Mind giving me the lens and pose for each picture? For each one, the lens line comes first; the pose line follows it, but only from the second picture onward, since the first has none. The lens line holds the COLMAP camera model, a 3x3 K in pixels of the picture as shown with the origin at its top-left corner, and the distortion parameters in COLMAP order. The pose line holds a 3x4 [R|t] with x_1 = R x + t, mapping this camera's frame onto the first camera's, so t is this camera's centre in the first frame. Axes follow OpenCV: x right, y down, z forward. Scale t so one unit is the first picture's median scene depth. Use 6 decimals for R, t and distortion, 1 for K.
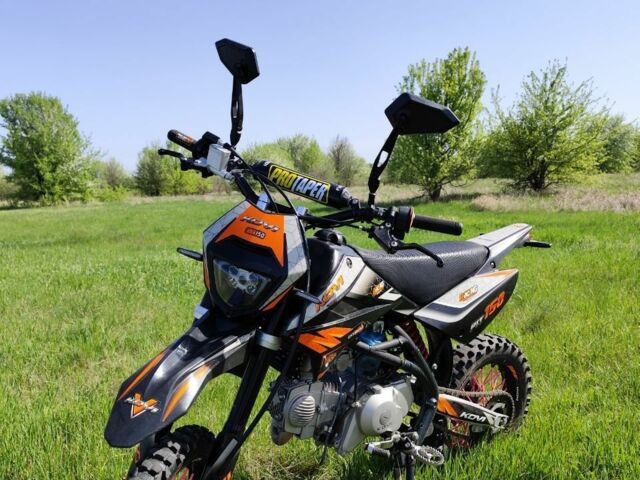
lens RADIAL K [[529.7, 0, 320.0], [0, 529.7, 240.0], [0, 0, 1]] dist [-0.003158, -0.002990]
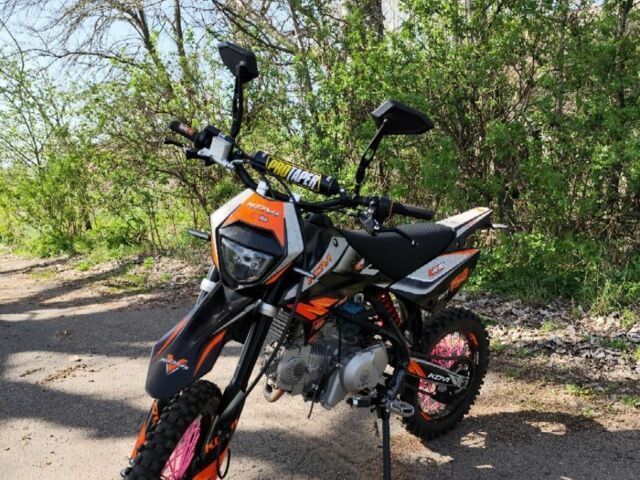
lens RADIAL K [[660.6, 0, 320.0], [0, 660.6, 240.0], [0, 0, 1]] dist [0.083451, -0.203810]
pose [[0.995091, 0.002632, 0.098926, -0.120390], [-0.007704, 0.998673, 0.050924, -0.035363], [-0.098660, -0.051436, 0.993791, -0.423643]]
